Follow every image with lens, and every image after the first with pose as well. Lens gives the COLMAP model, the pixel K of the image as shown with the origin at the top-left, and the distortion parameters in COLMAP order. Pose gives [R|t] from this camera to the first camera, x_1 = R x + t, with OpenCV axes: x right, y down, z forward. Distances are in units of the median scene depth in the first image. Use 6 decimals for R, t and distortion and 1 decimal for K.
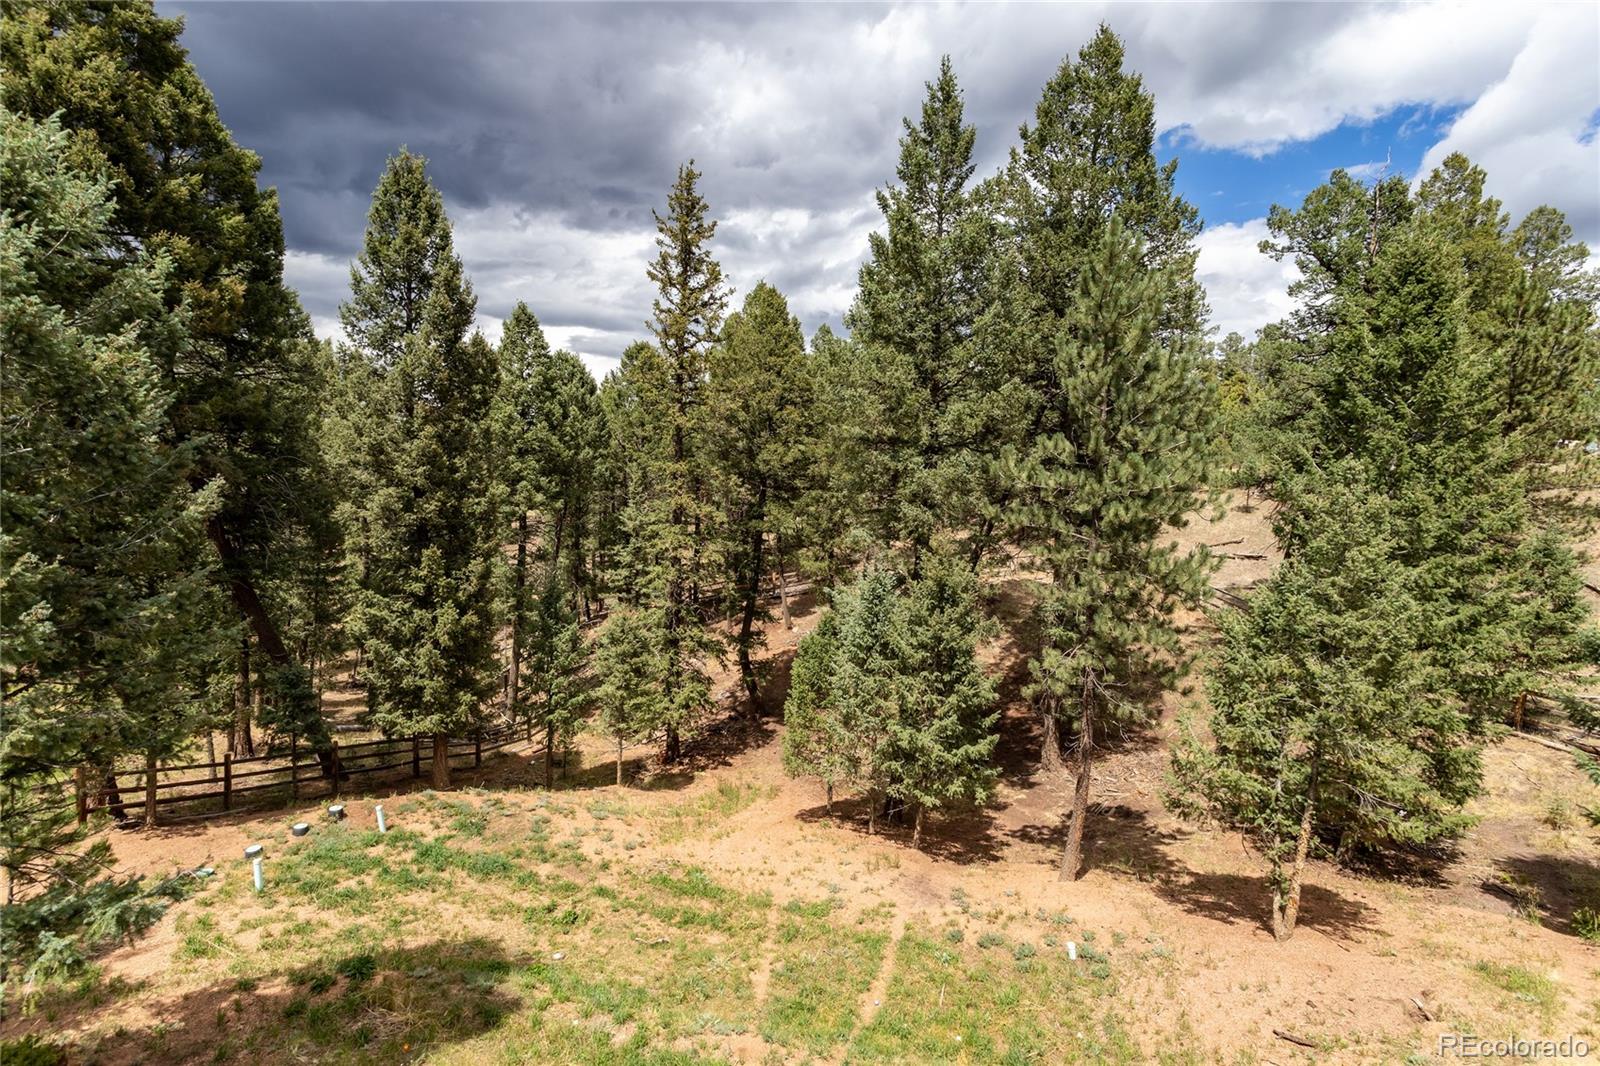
lens RADIAL K [[749.6, 0, 799.7], [0, 749.6, 523.5], [0, 0, 1]] dist [0.002470, 0.000133]
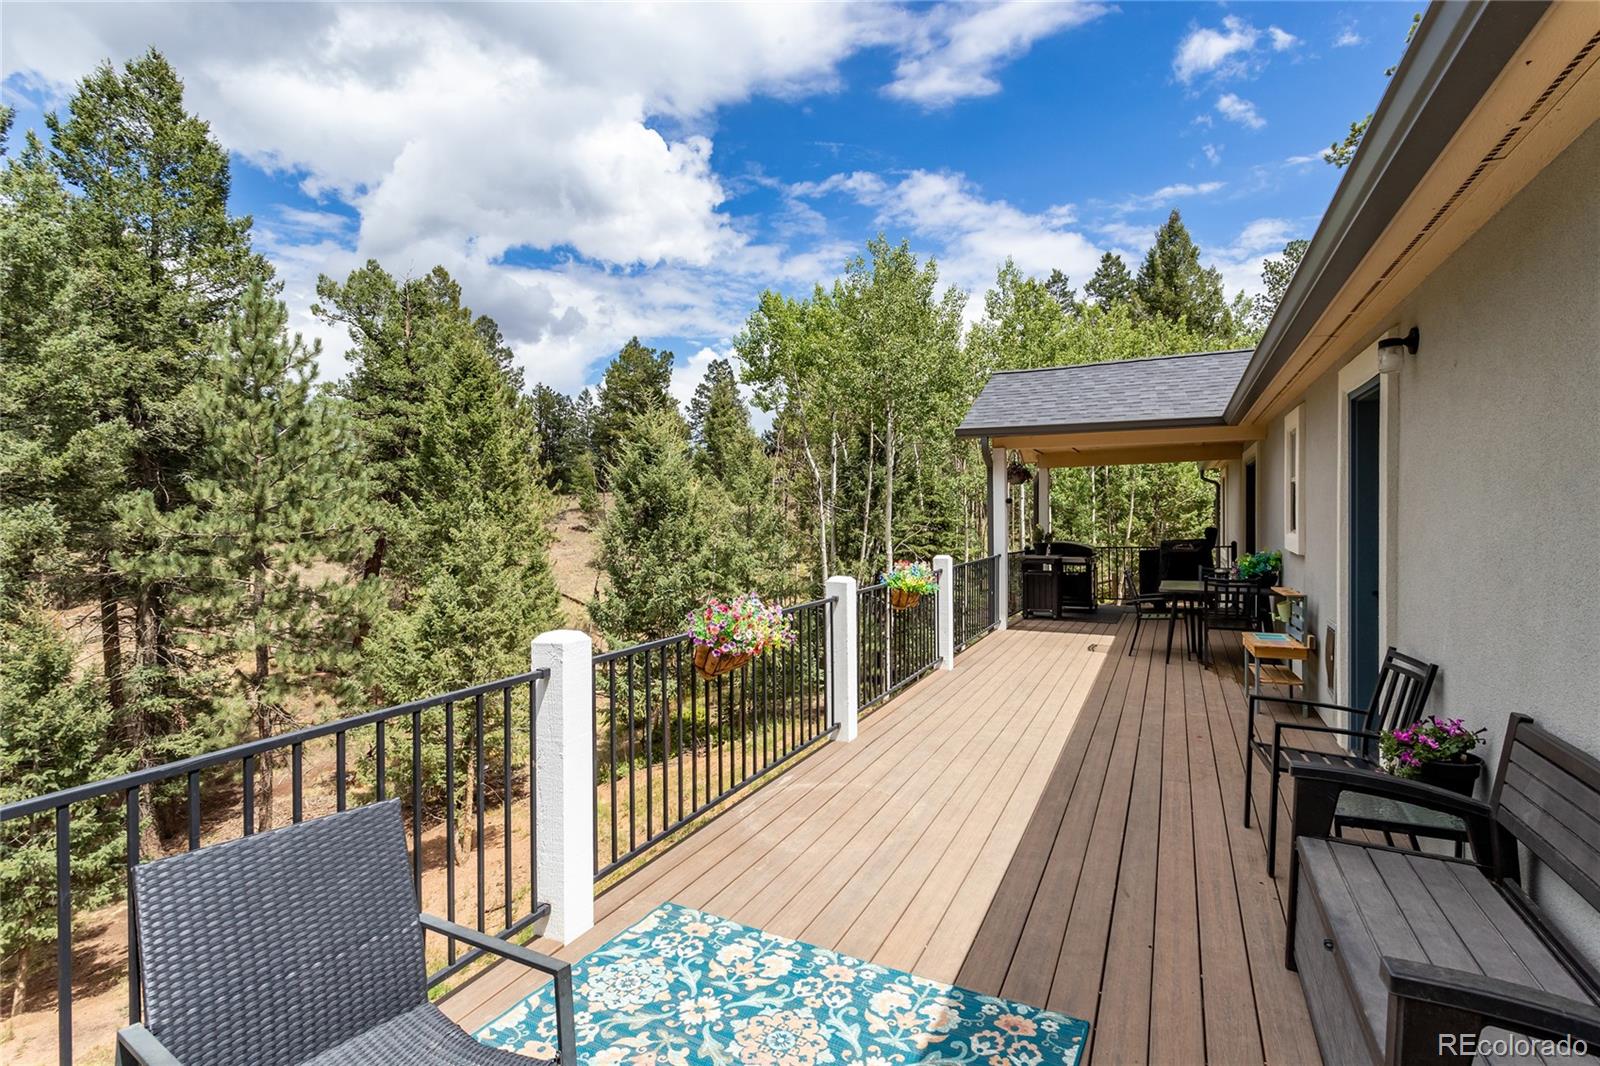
lens RADIAL K [[772.3, 0, 788.3], [0, 772.3, 502.0], [0, 0, 1]] dist [0.010386, -0.000160]
pose [[0.402912, -0.013077, 0.915145, -0.269124], [0.093953, 0.995207, -0.027144, 0.007167], [-0.910404, 0.096917, 0.402209, -0.098043]]
